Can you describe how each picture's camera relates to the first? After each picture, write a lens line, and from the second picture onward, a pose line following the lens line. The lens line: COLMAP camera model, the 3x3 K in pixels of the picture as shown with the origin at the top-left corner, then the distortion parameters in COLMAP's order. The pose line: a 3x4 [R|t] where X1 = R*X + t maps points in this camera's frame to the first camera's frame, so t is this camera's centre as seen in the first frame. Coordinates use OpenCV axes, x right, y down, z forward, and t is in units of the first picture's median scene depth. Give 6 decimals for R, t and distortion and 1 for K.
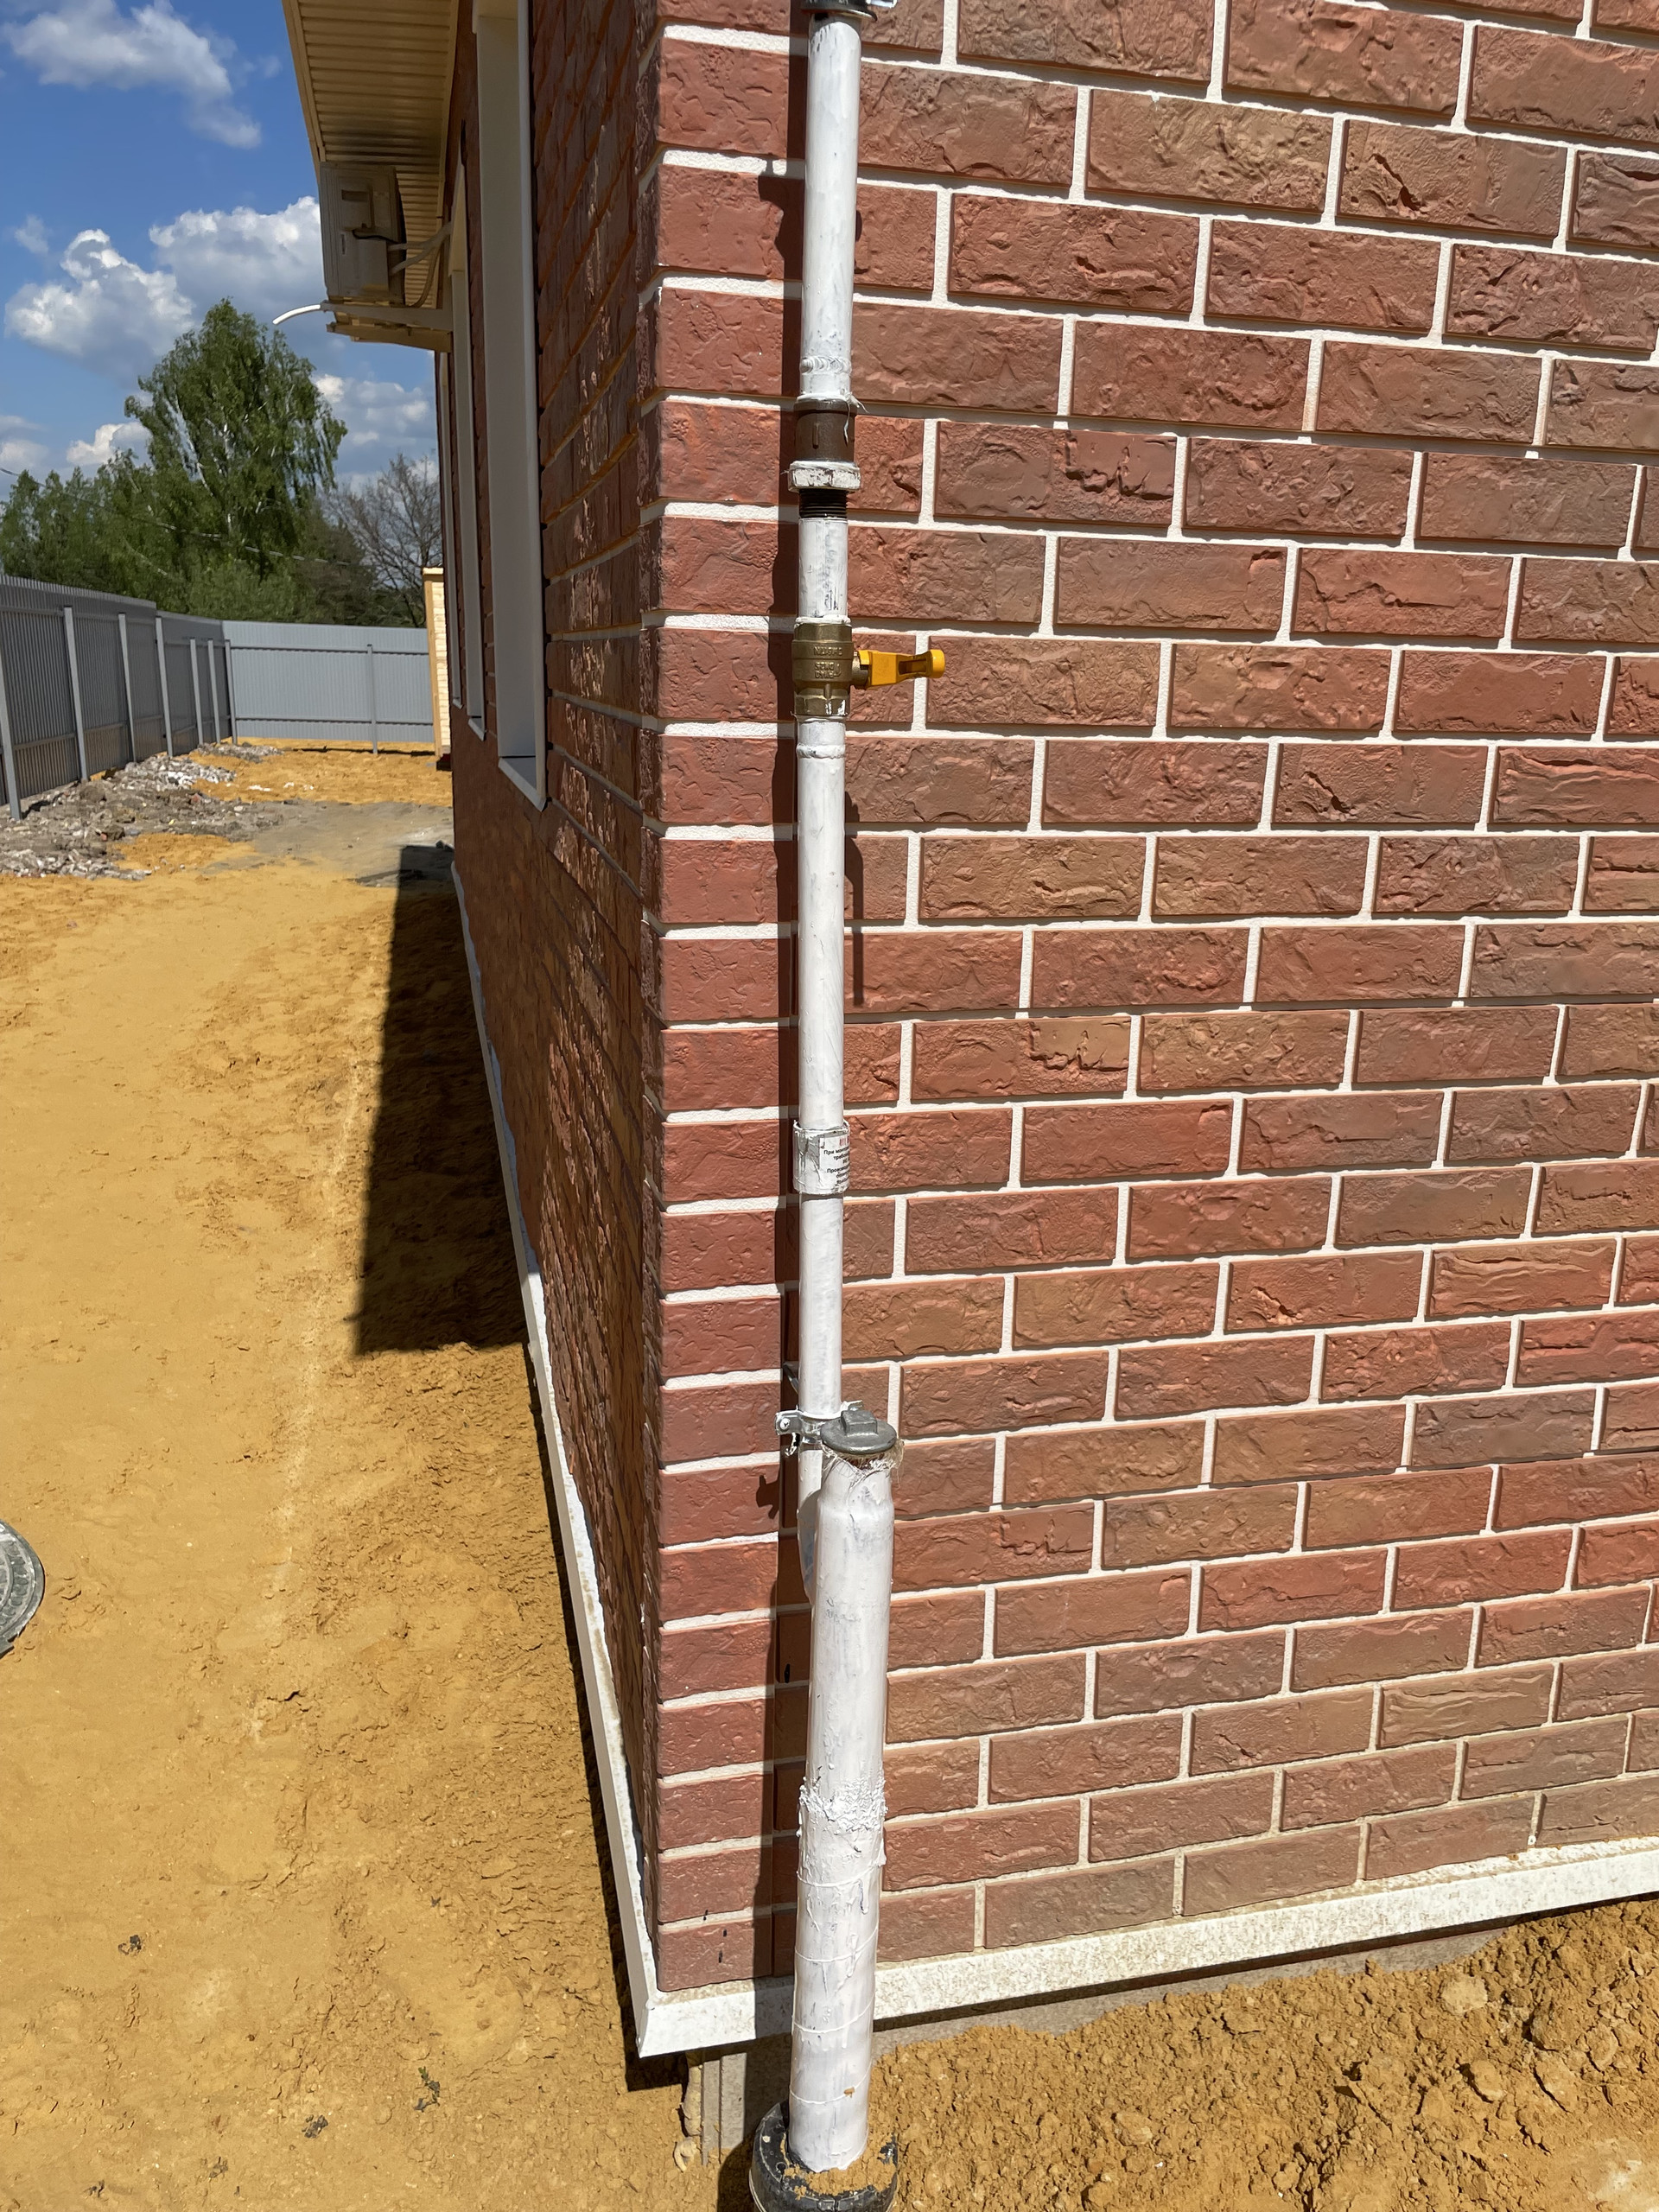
lens RADIAL K [[1677.8, 0, 838.2], [0, 1677.8, 1127.9], [0, 0, 1]] dist [0.069469, -0.093075]
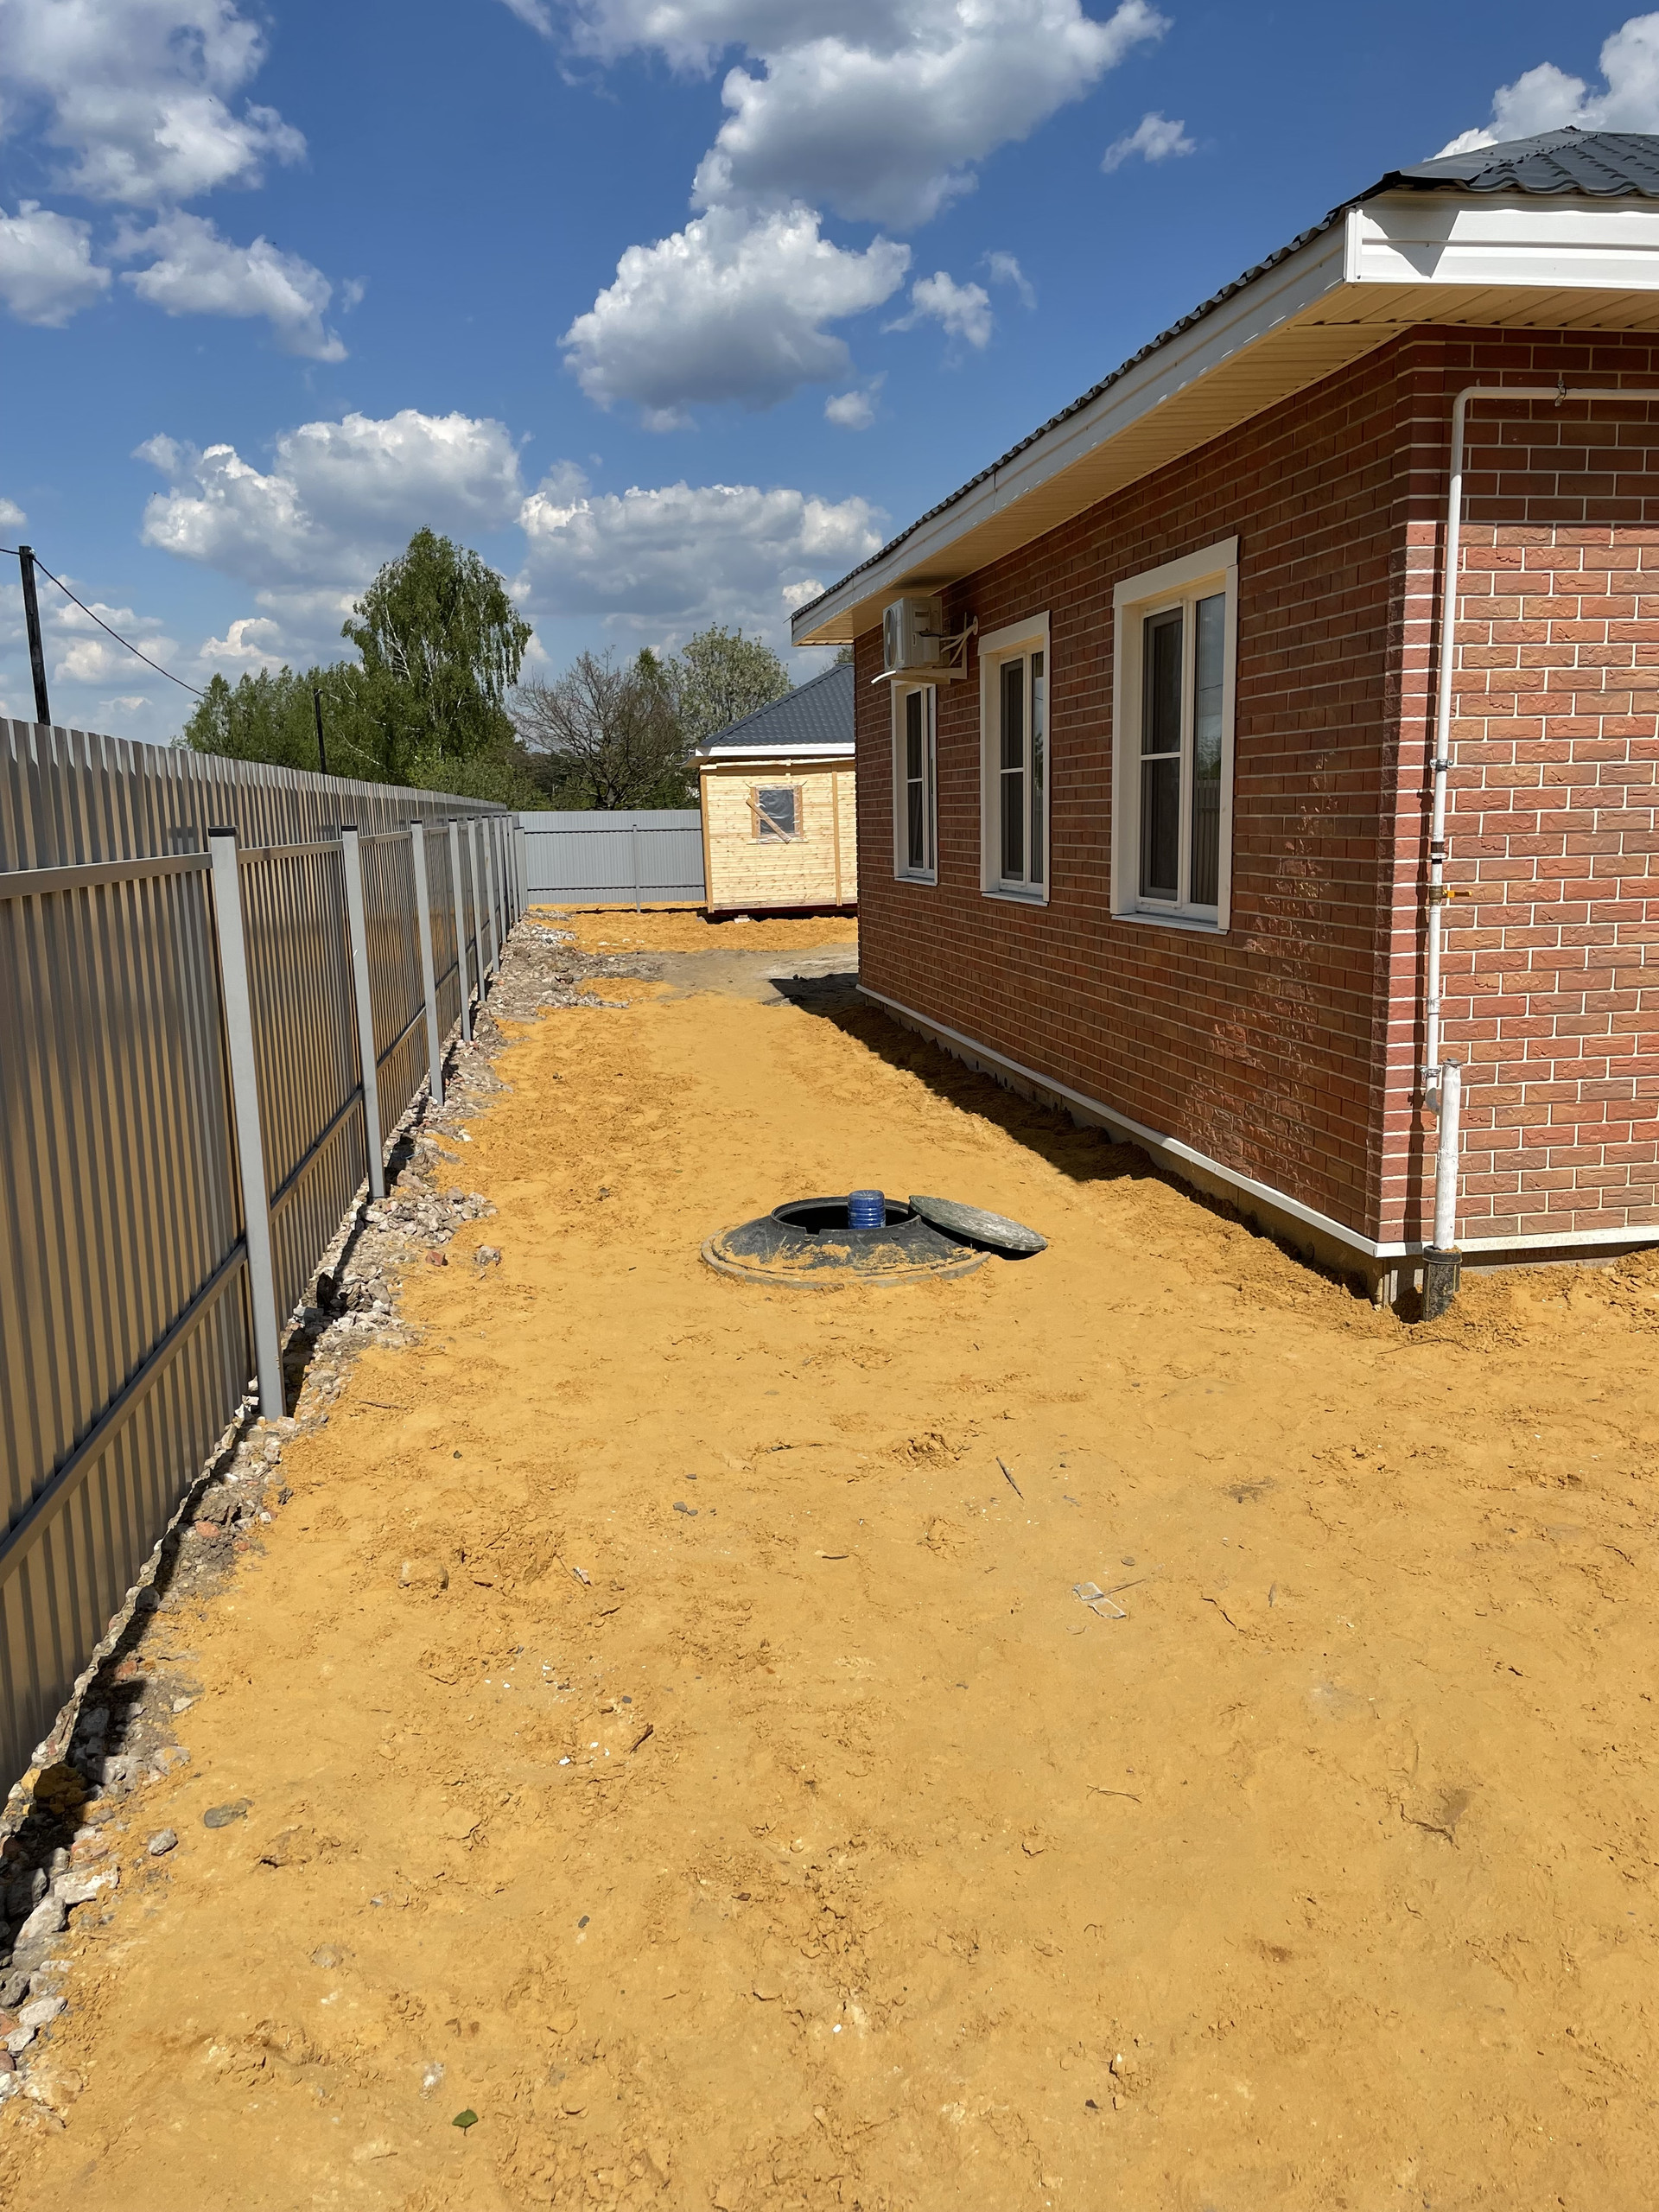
lens RADIAL K [[1677.8, 0, 811.7], [0, 1677.8, 1090.4], [0, 0, 1]] dist [0.069469, -0.093075]
pose [[0.996321, -0.033934, -0.078690, -1.106059], [0.025756, 0.994377, -0.102716, 0.559853], [0.081733, 0.100311, 0.991593, -2.975304]]
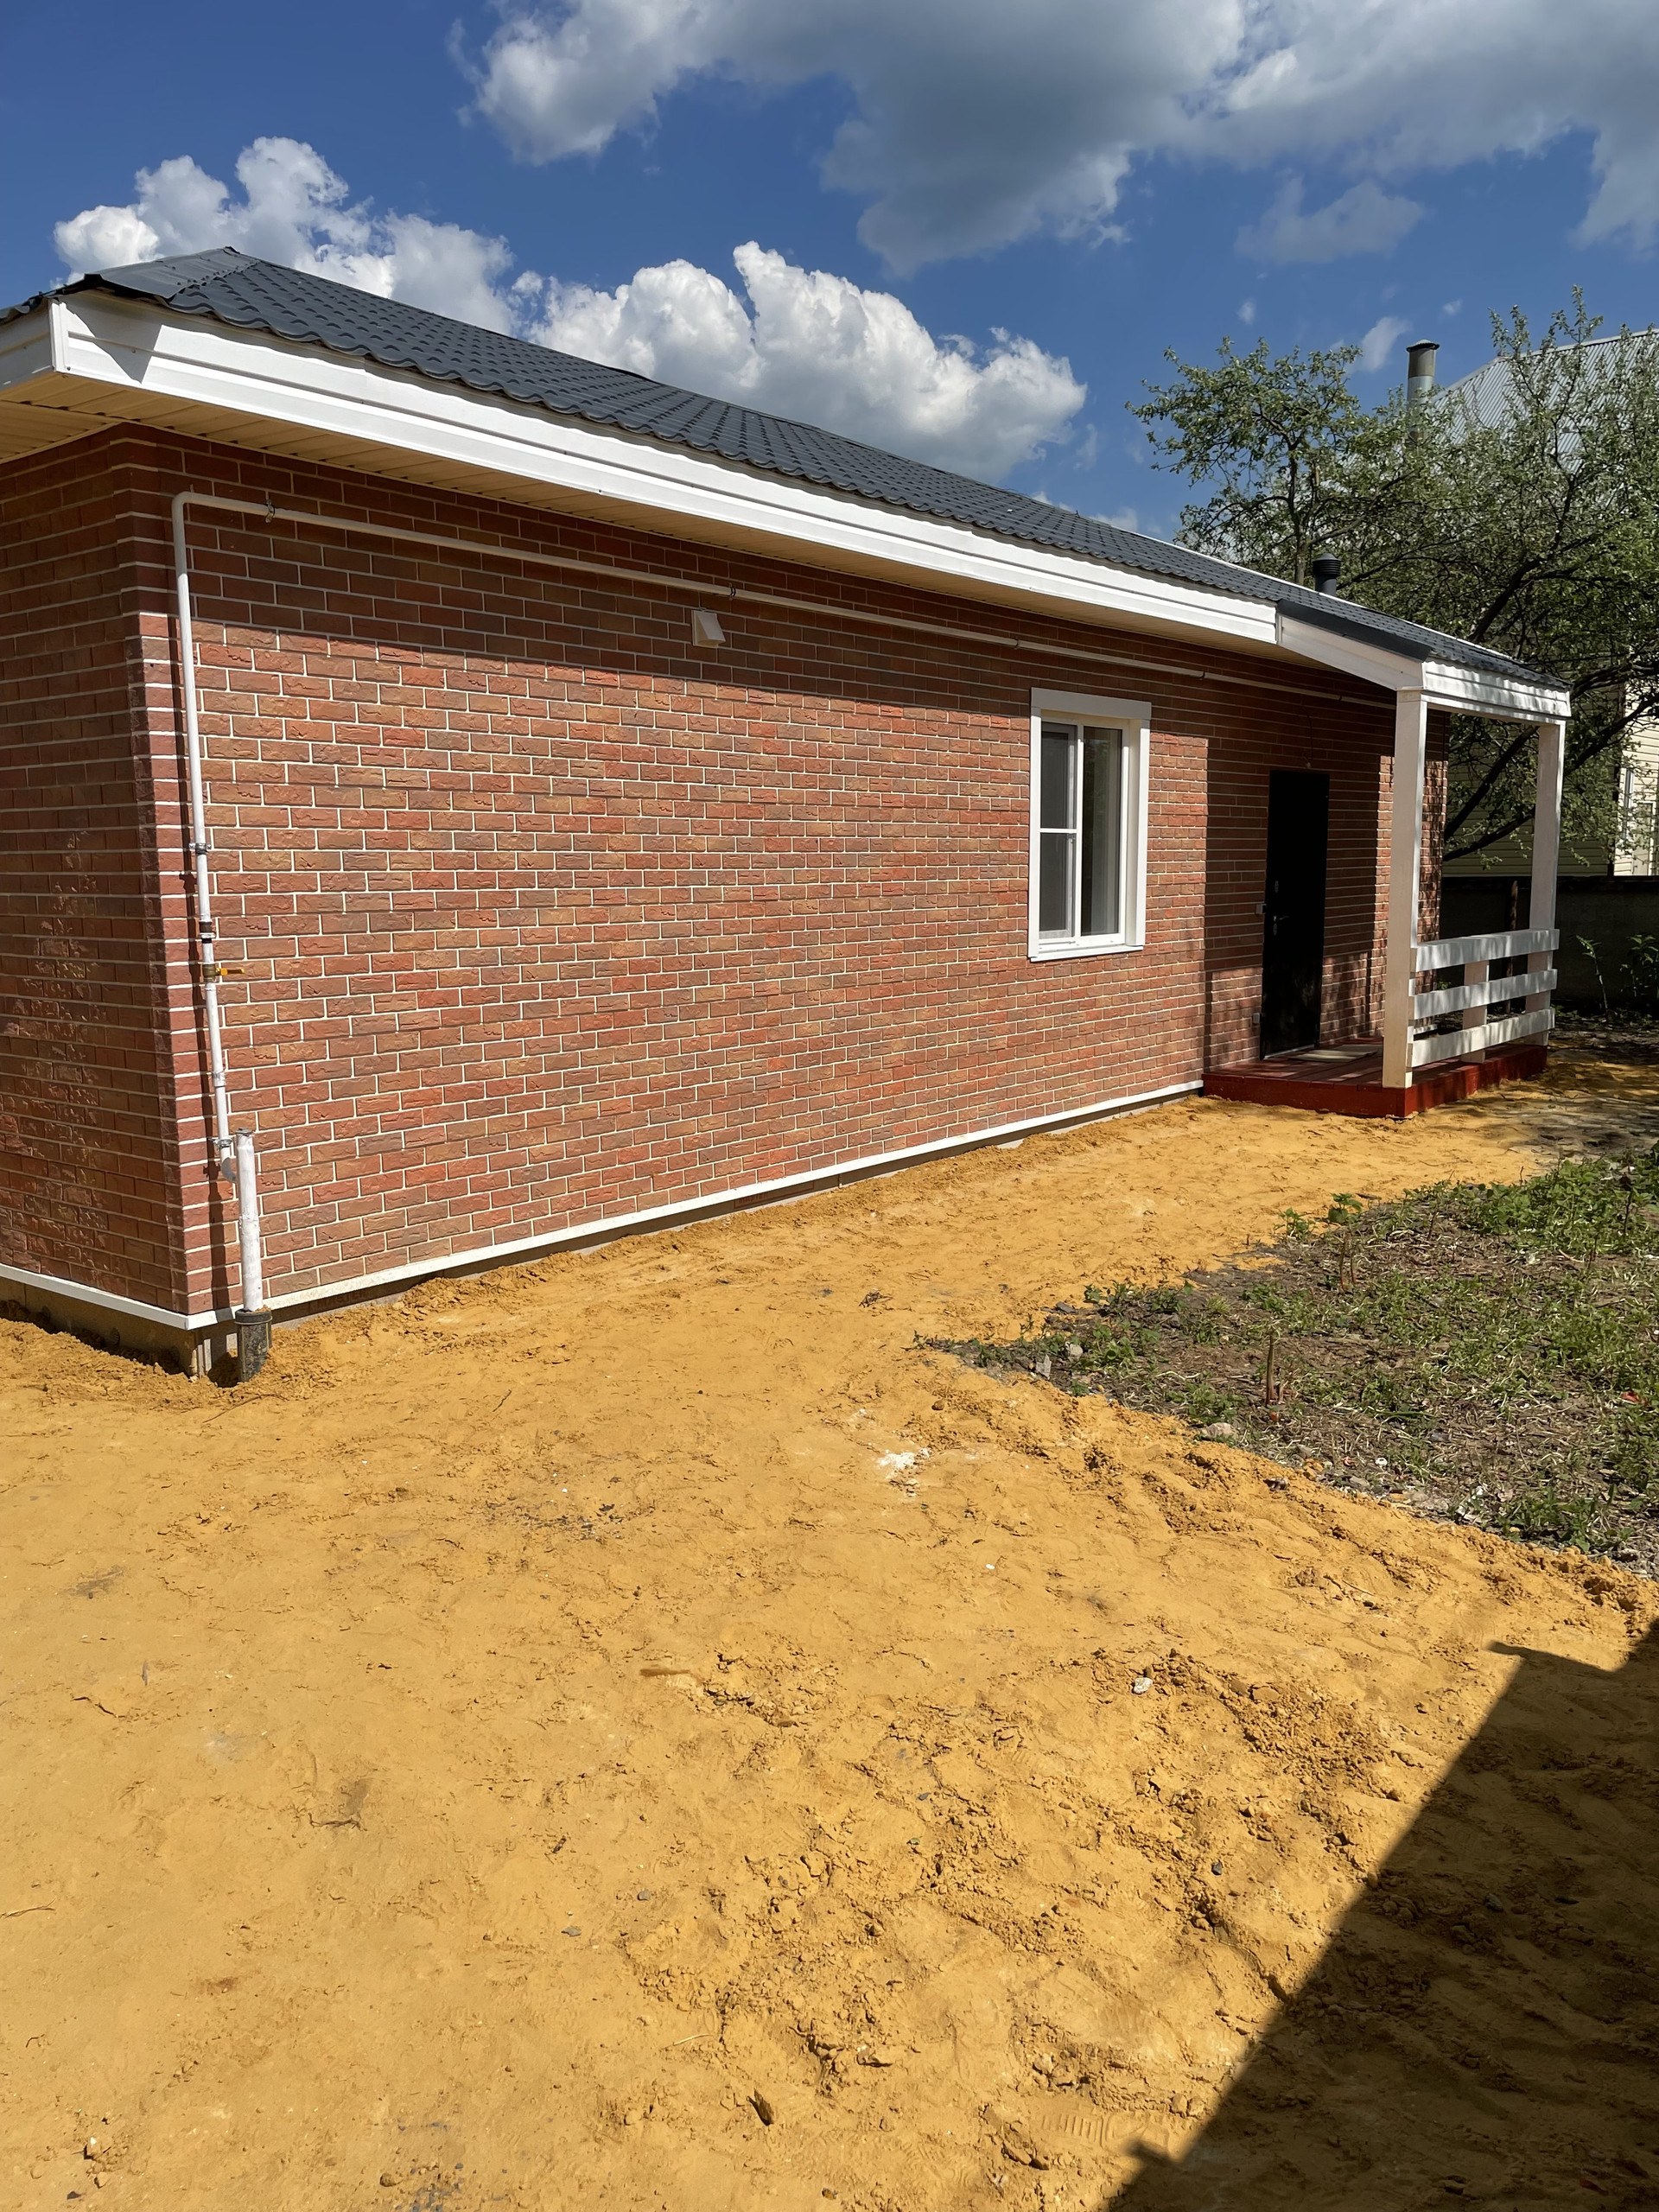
lens RADIAL K [[1677.8, 0, 845.3], [0, 1677.8, 1110.4], [0, 0, 1]] dist [0.069469, -0.093075]
pose [[0.788748, -0.122566, 0.602374, -1.239280], [0.191448, 0.980164, -0.051248, 0.570114], [-0.584144, 0.155745, 0.796567, -3.099588]]
